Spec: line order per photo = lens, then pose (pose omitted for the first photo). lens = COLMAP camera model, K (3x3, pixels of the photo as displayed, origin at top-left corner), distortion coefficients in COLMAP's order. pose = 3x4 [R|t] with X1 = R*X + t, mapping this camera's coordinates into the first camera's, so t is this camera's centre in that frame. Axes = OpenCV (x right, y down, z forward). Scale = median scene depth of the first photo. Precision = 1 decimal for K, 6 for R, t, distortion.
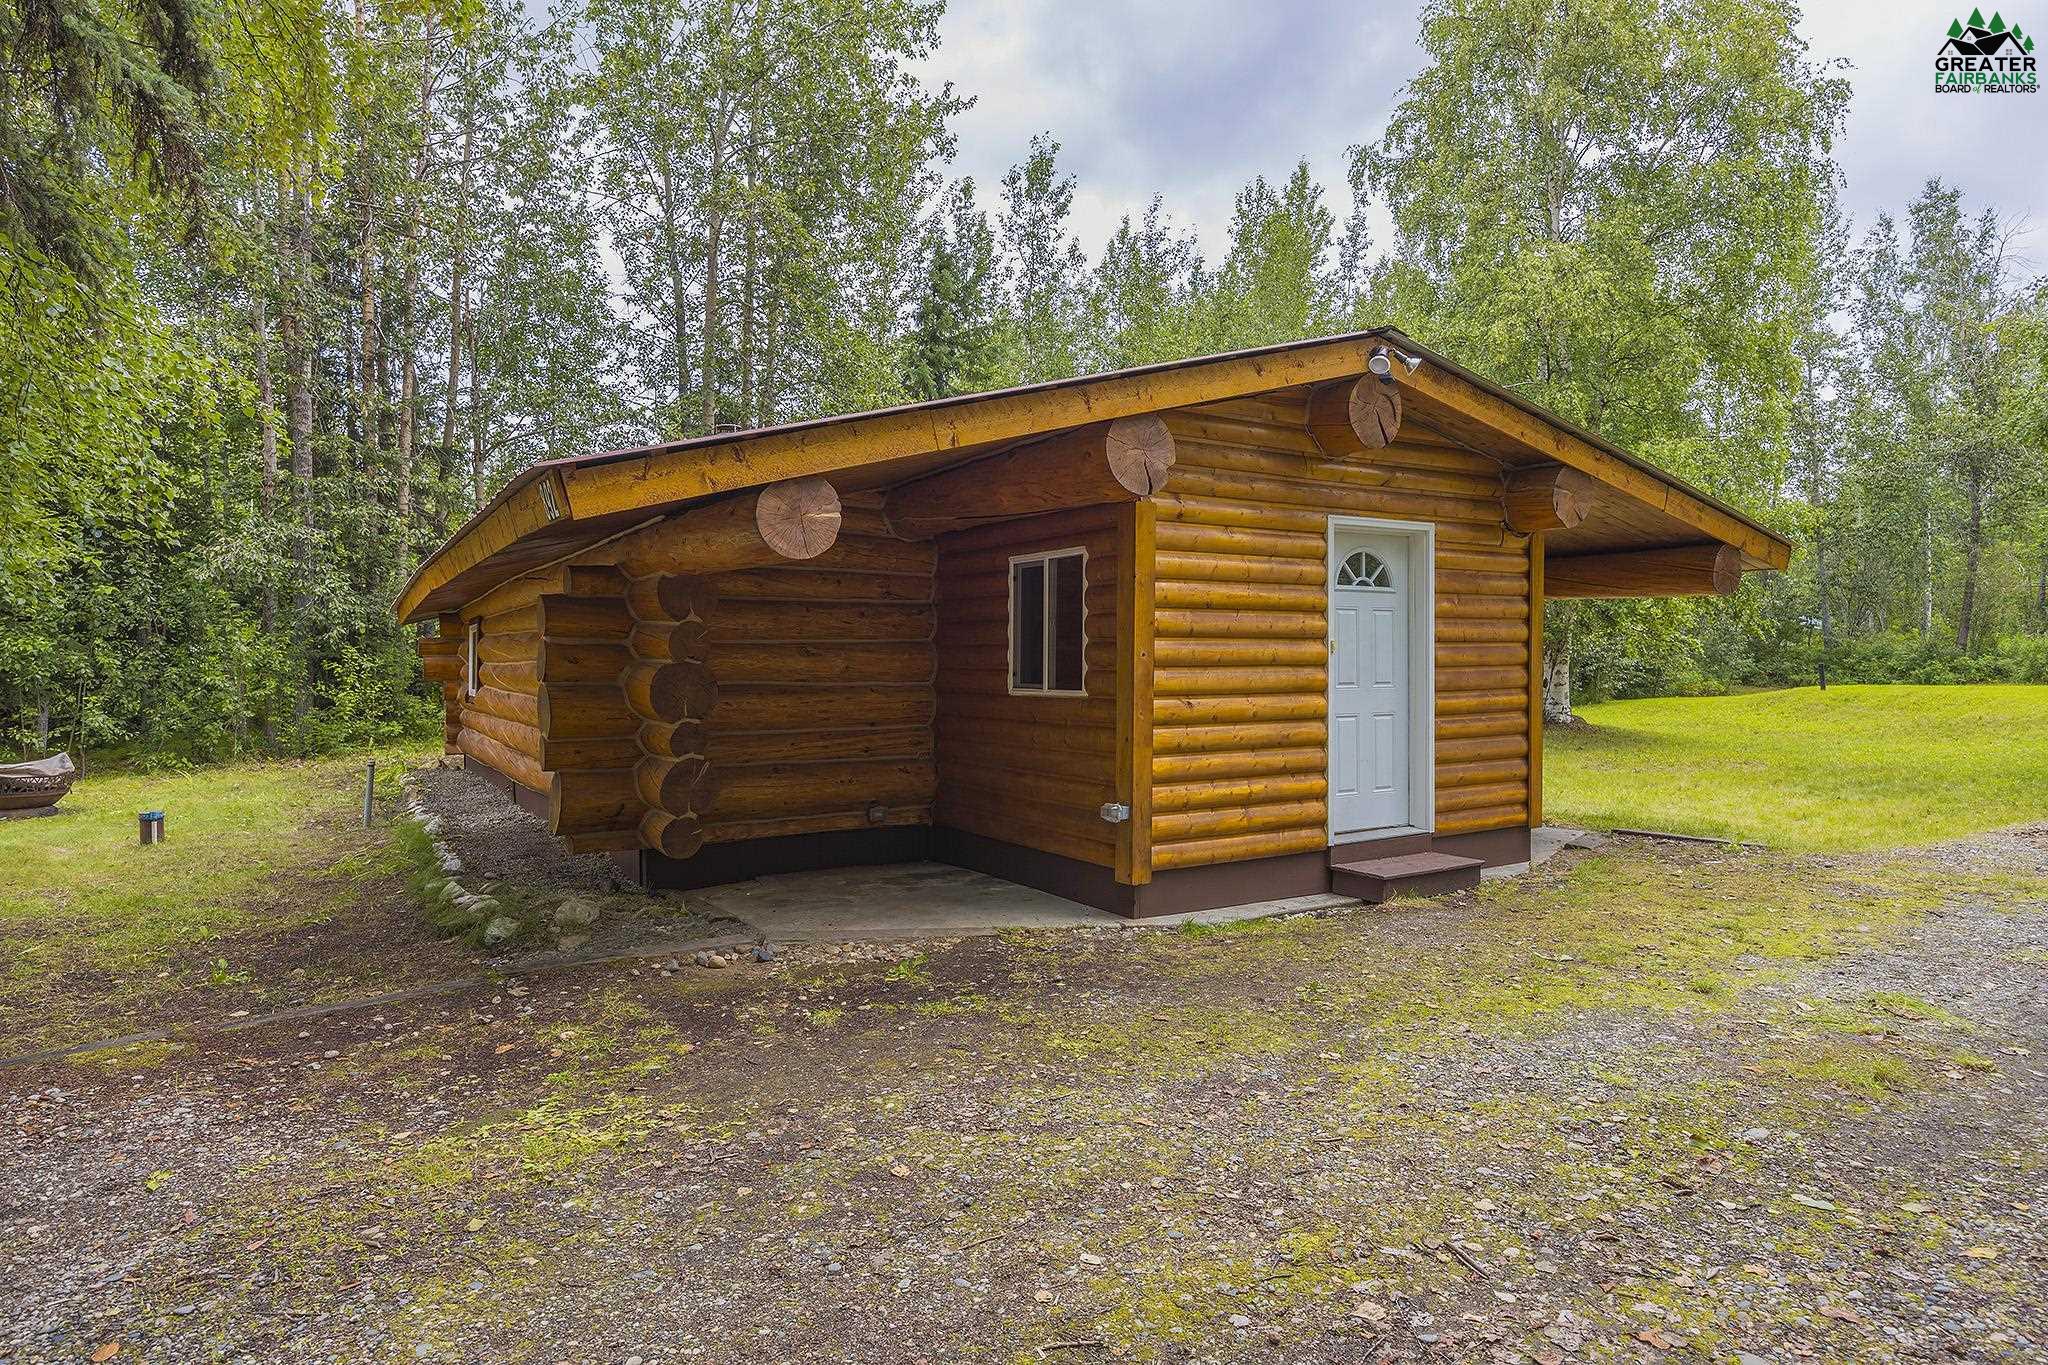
lens RADIAL K [[1174.6, 0, 1020.1], [0, 1174.6, 670.4], [0, 0, 1]] dist [-0.000357, 0.001707]
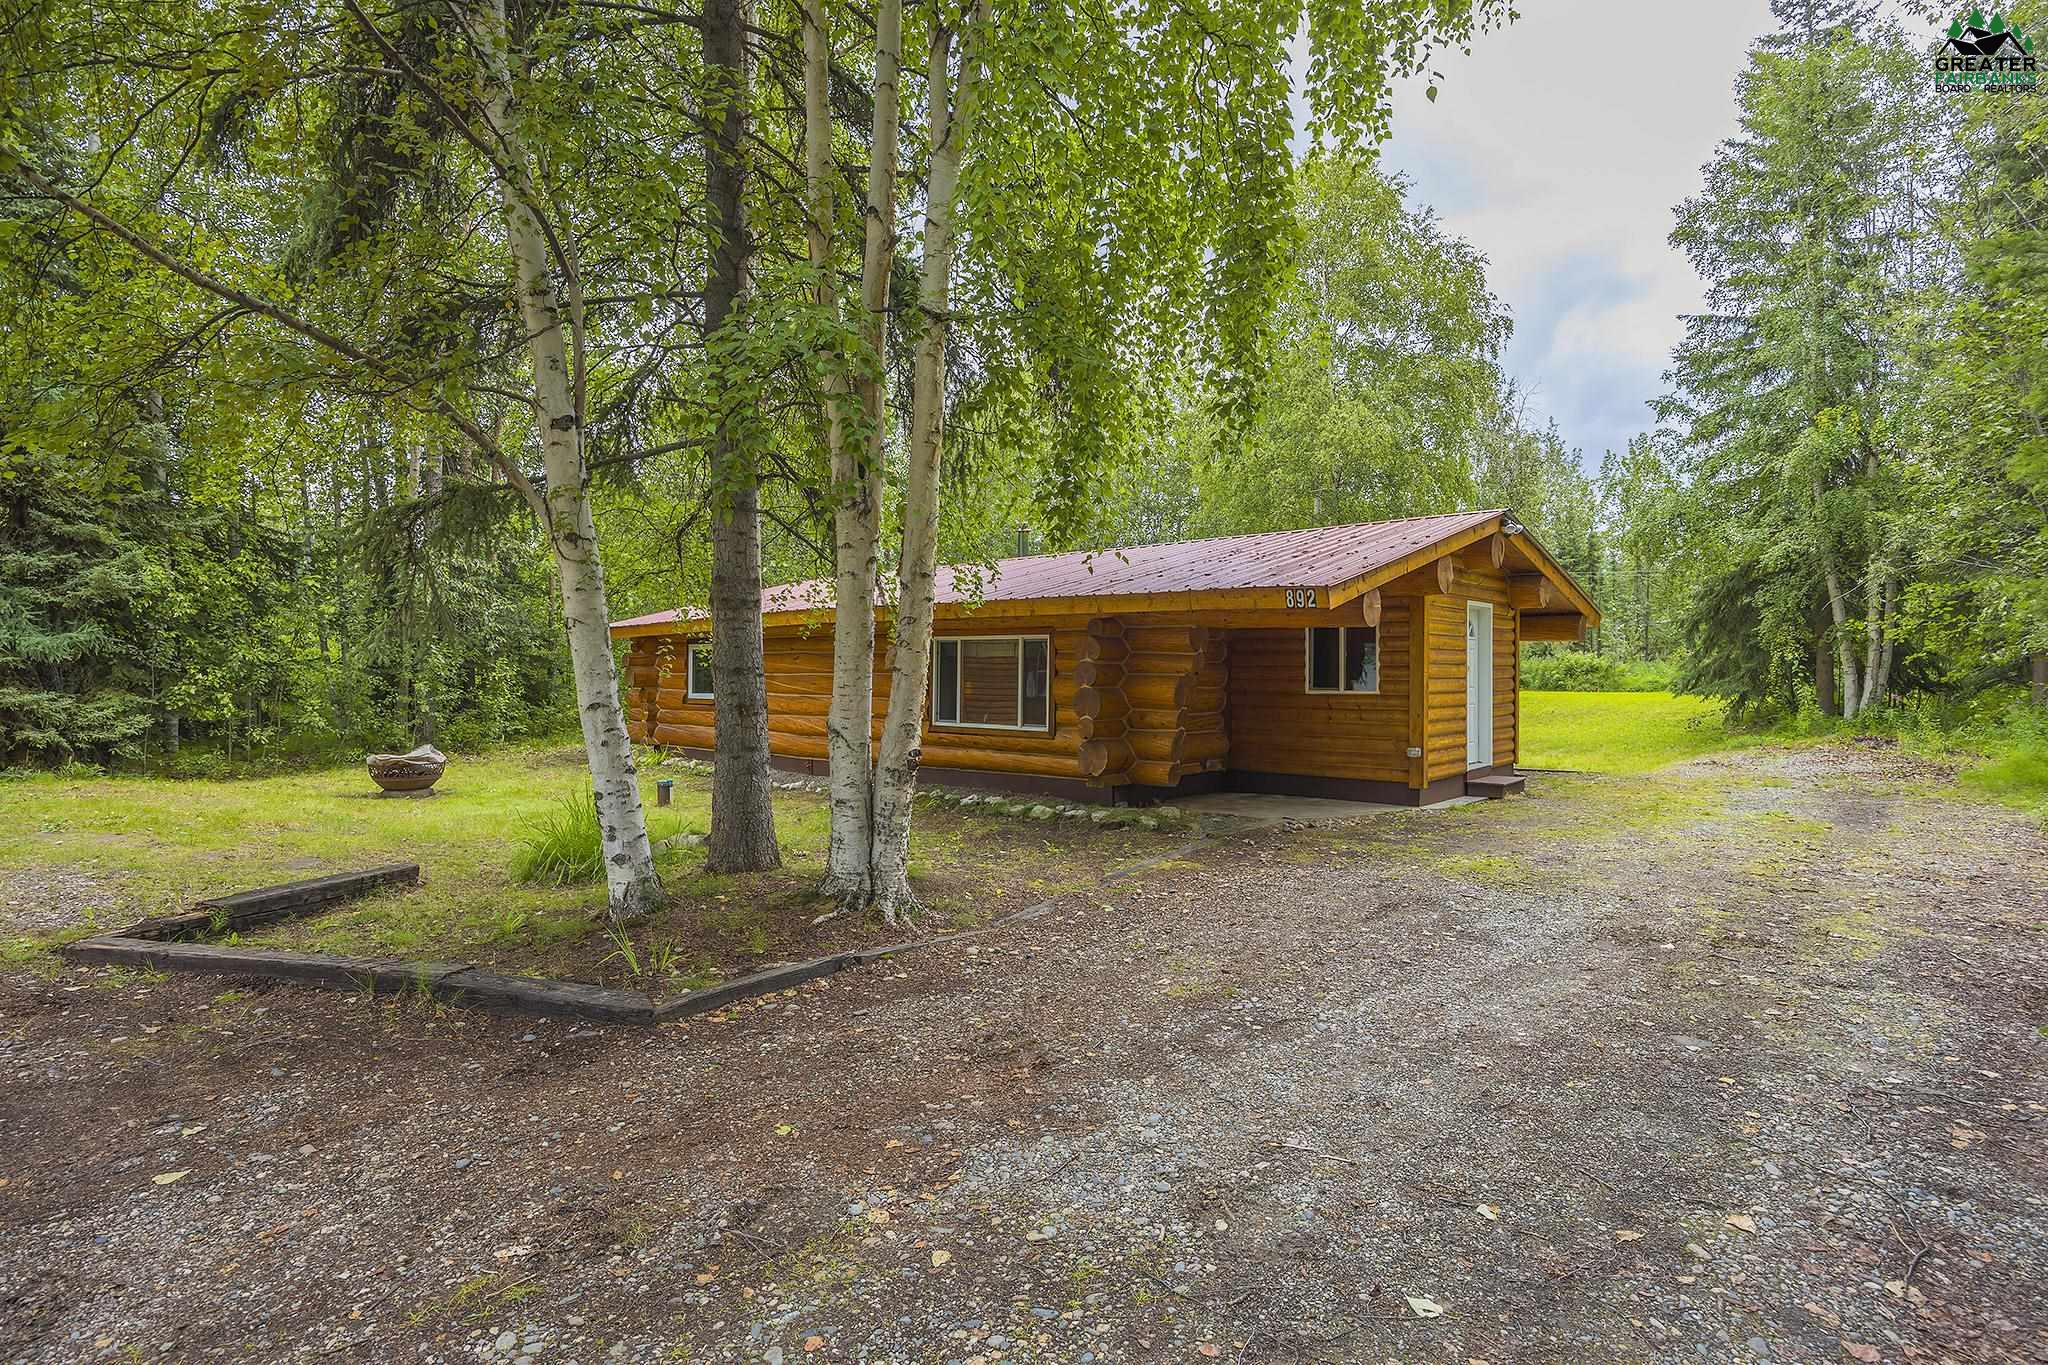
lens RADIAL K [[1035.1, 0, 1023.0], [0, 1035.1, 675.2], [0, 0, 1]] dist [-0.011495, 0.001140]
pose [[0.954670, 0.003186, 0.297649, -0.913659], [-0.001247, 0.999977, -0.006706, 0.003537], [-0.297663, 0.006031, 0.954652, -0.393386]]
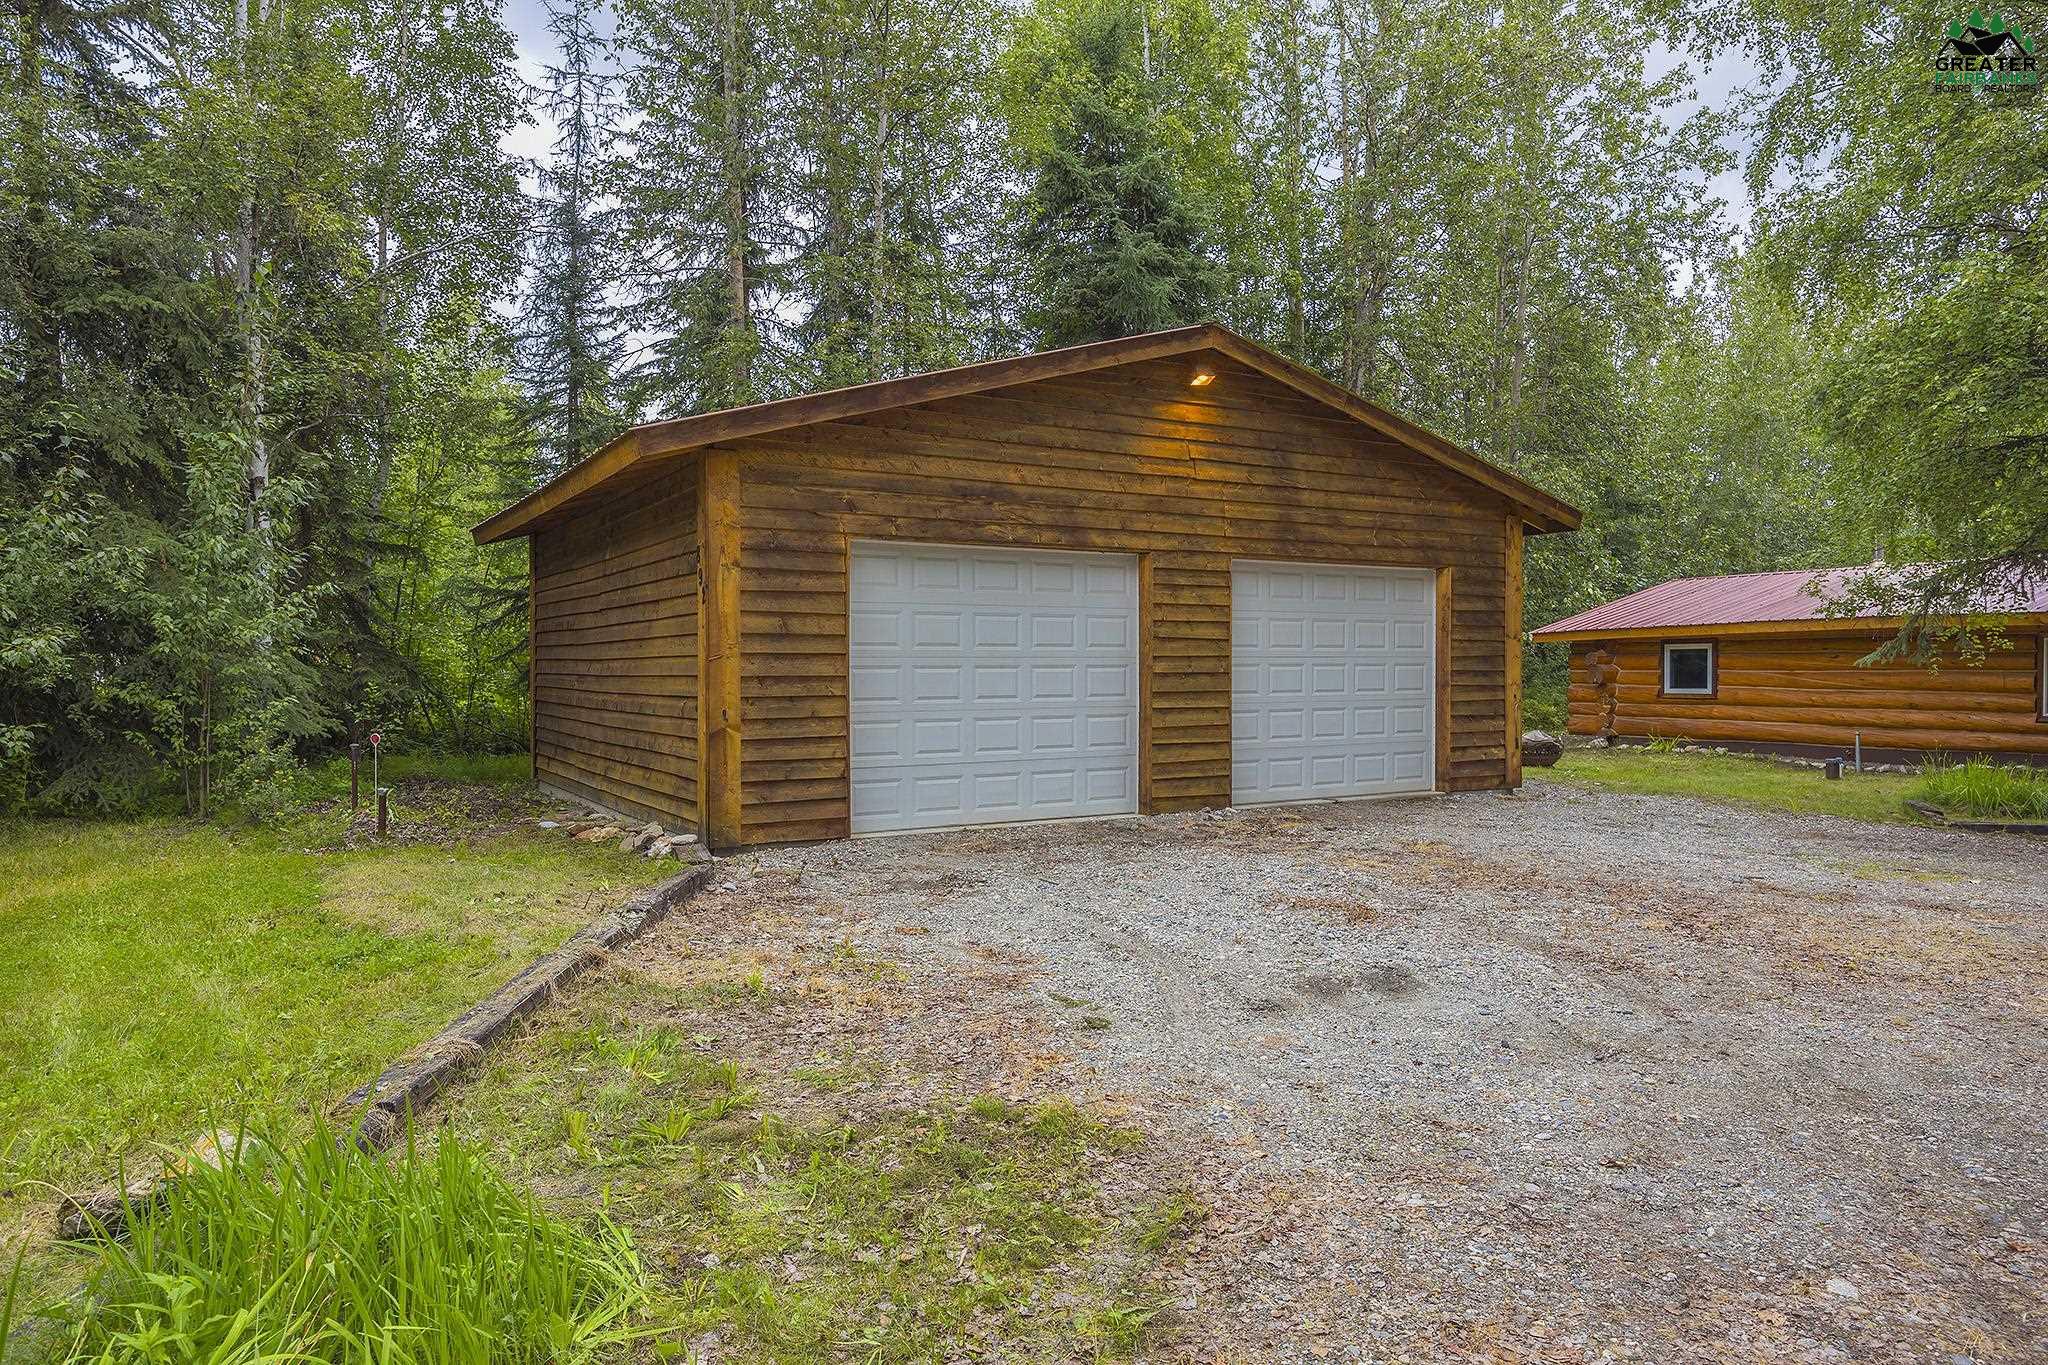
lens RADIAL K [[1293.1, 0, 1021.9], [0, 1293.1, 677.4], [0, 0, 1]] dist [-0.005359, 0.000388]
pose [[0.999973, 0.000809, -0.007369, -2.454516], [-0.000831, 0.999995, -0.002966, 0.012400], [0.007367, 0.002972, 0.999968, -1.123093]]
